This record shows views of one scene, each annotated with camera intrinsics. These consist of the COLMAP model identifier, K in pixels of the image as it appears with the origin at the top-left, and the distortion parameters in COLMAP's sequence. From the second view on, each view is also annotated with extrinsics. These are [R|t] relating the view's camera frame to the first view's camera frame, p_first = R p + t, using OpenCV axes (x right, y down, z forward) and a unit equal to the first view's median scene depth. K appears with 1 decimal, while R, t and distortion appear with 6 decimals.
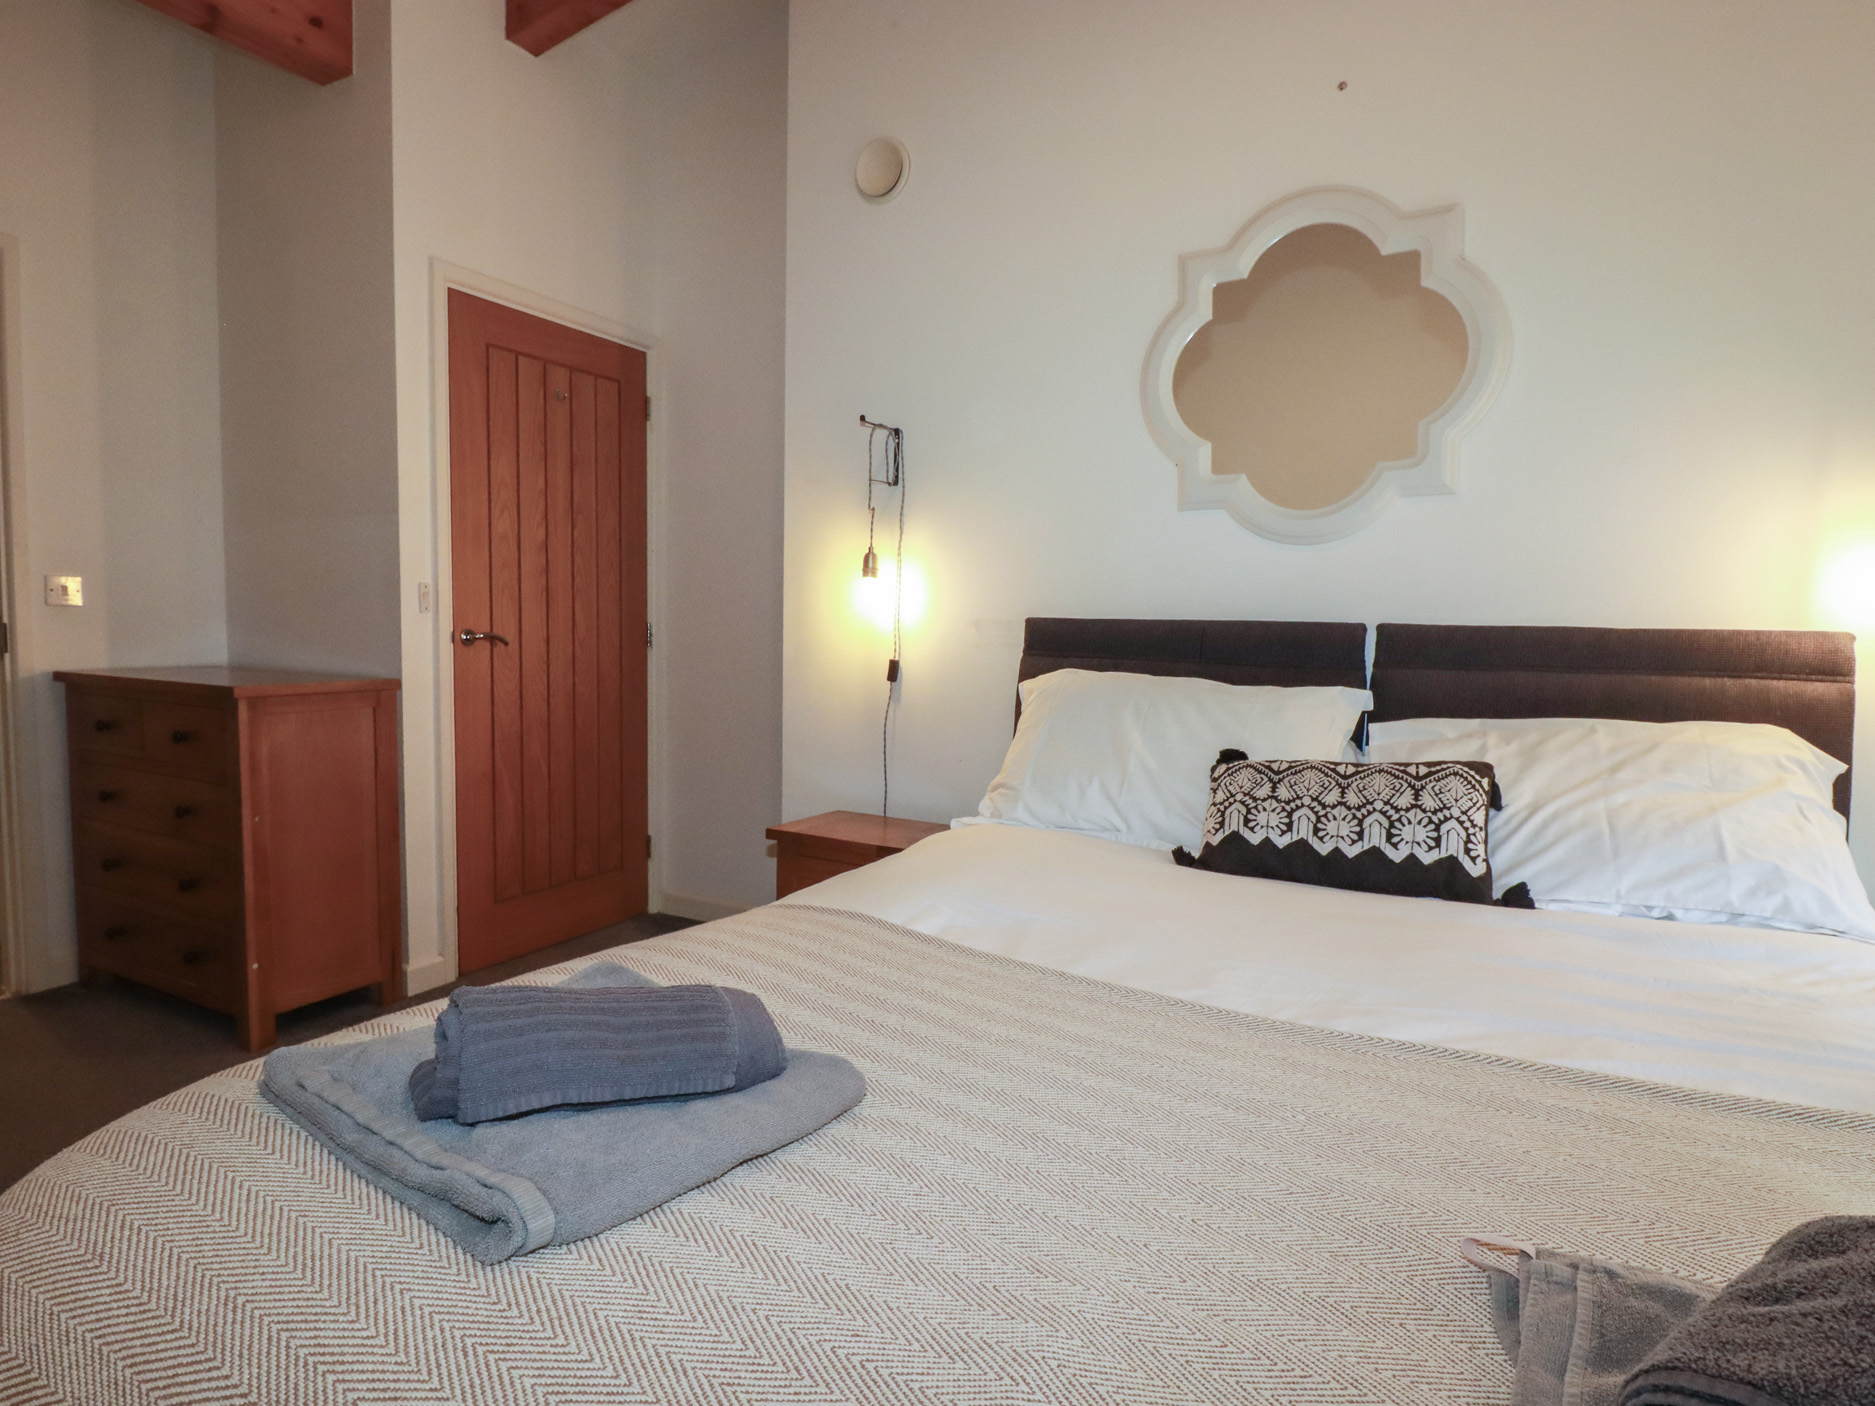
lens RADIAL K [[1020.2, 0, 937.5], [0, 1020.2, 703.0], [0, 0, 1]] dist [-0.005841, -0.002403]
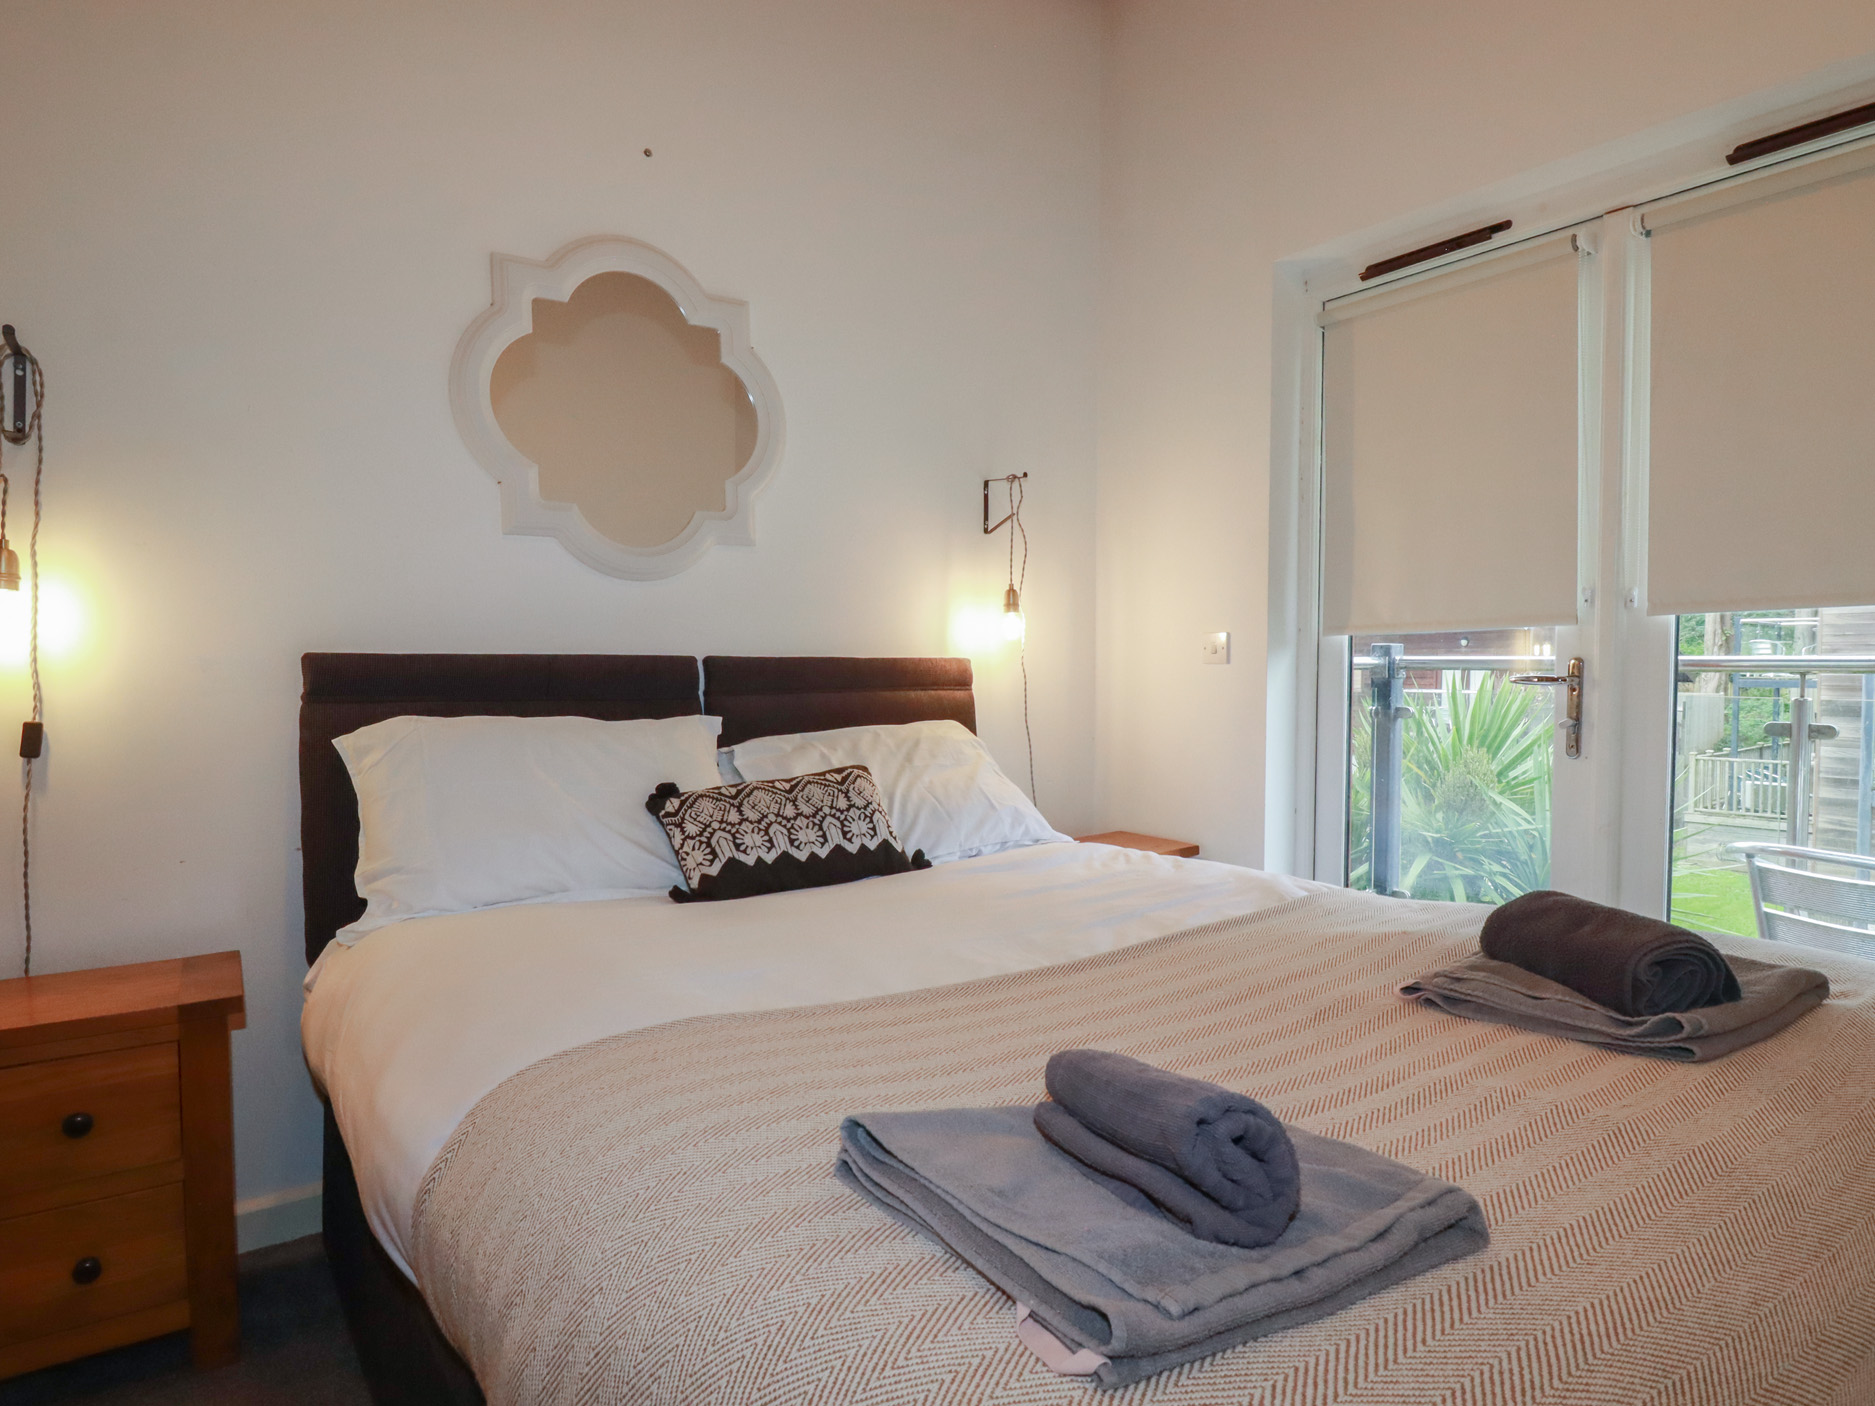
lens RADIAL K [[1020.2, 0, 937.5], [0, 1020.2, 703.0], [0, 0, 1]] dist [-0.005841, -0.002403]
pose [[0.428802, -0.051457, 0.901932, -0.451719], [0.079067, 0.996683, 0.019272, -0.028098], [-0.899932, 0.063049, 0.431448, 0.294607]]
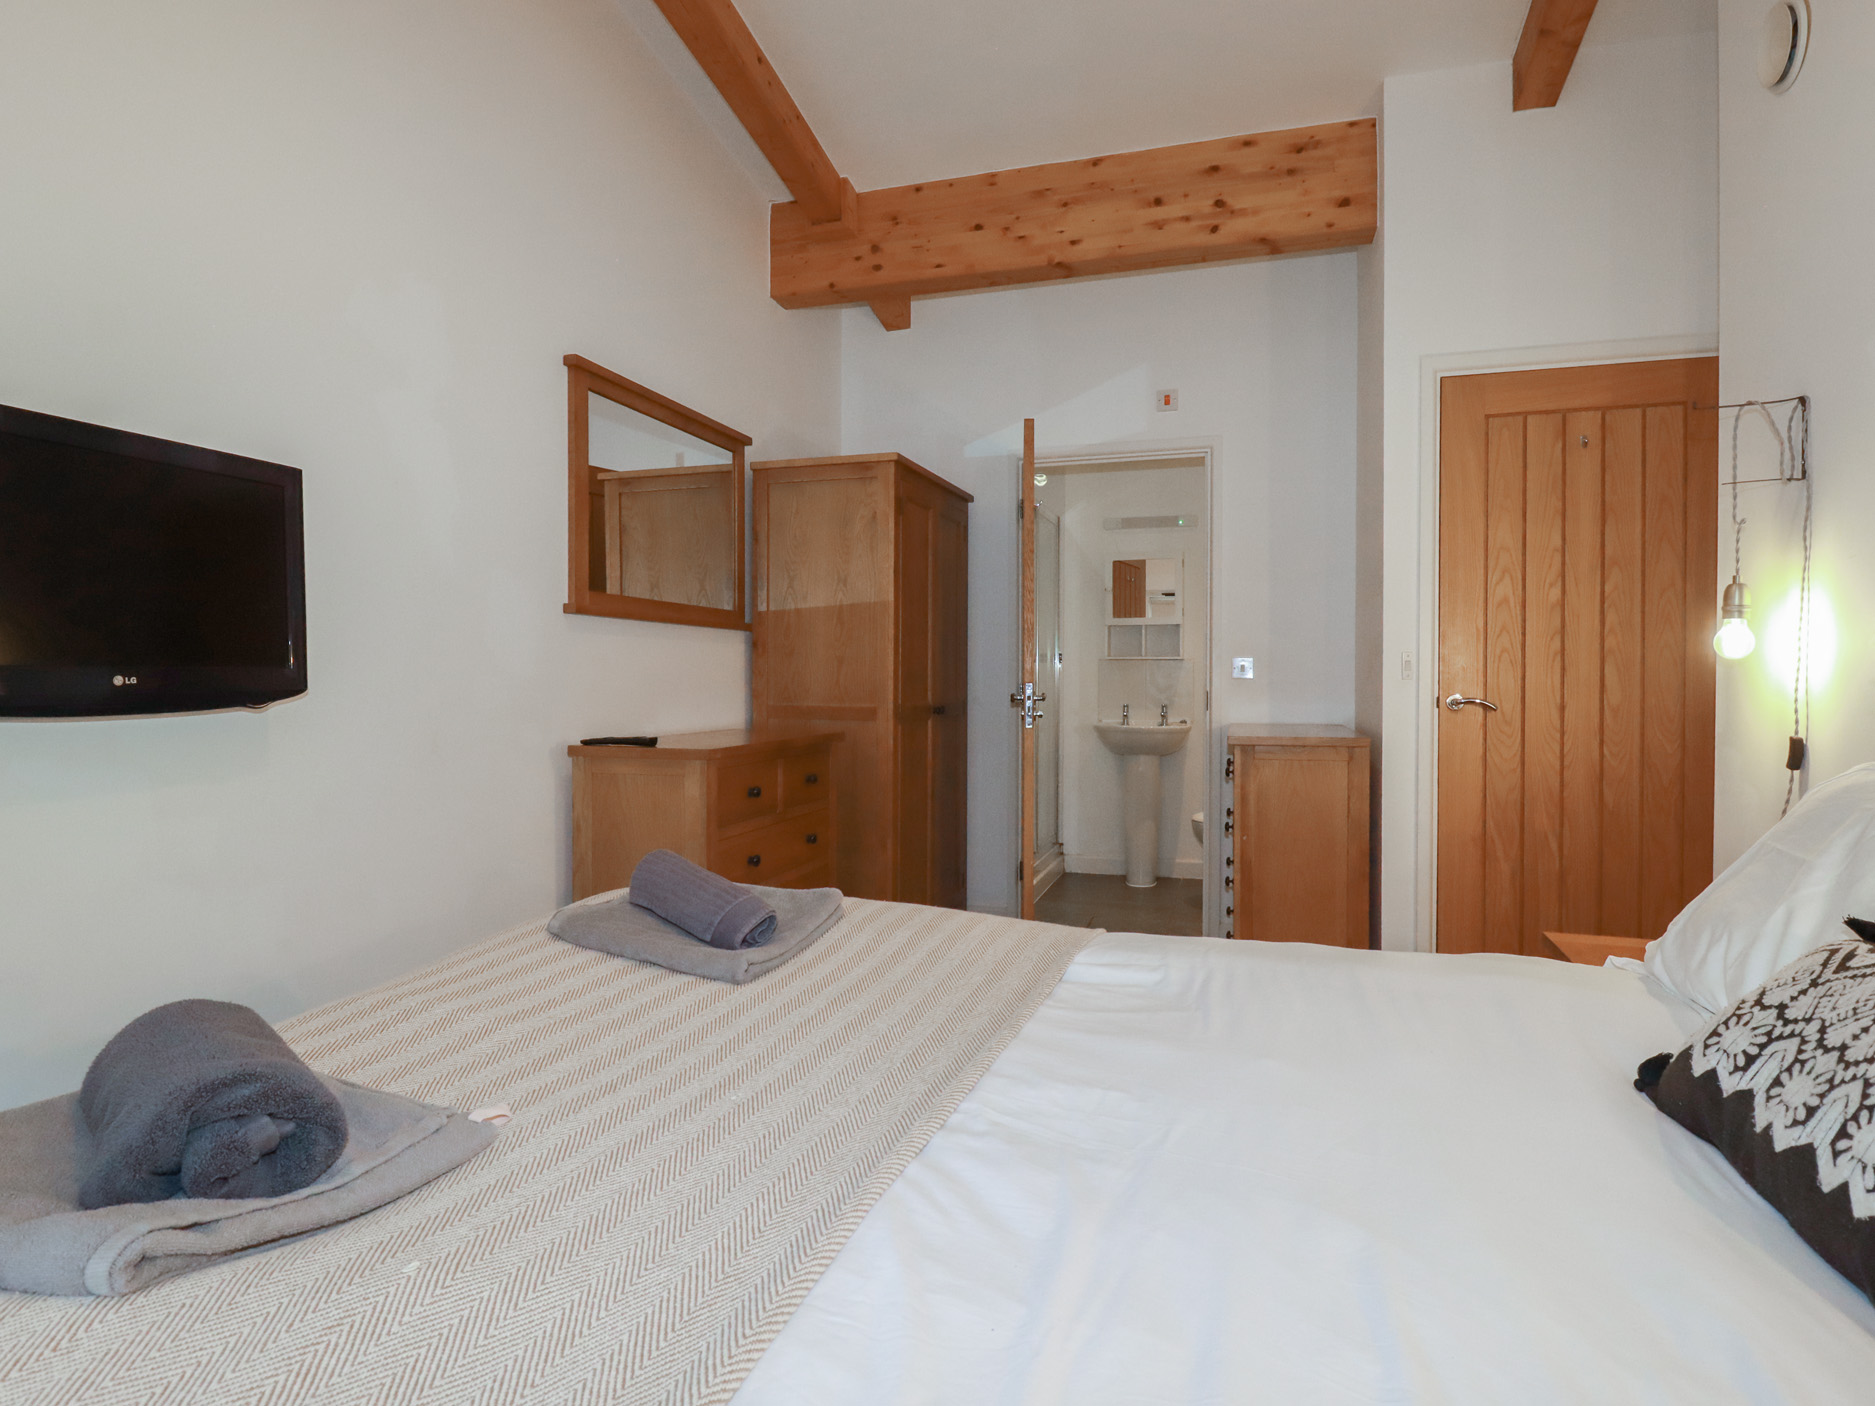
lens RADIAL K [[1020.2, 0, 937.5], [0, 1020.2, 703.0], [0, 0, 1]] dist [-0.005841, -0.002403]
pose [[0.190619, 0.004825, -0.981652, 0.627807], [-0.075450, 0.997102, -0.009750, -0.019344], [0.978760, 0.075924, 0.190430, 0.397178]]
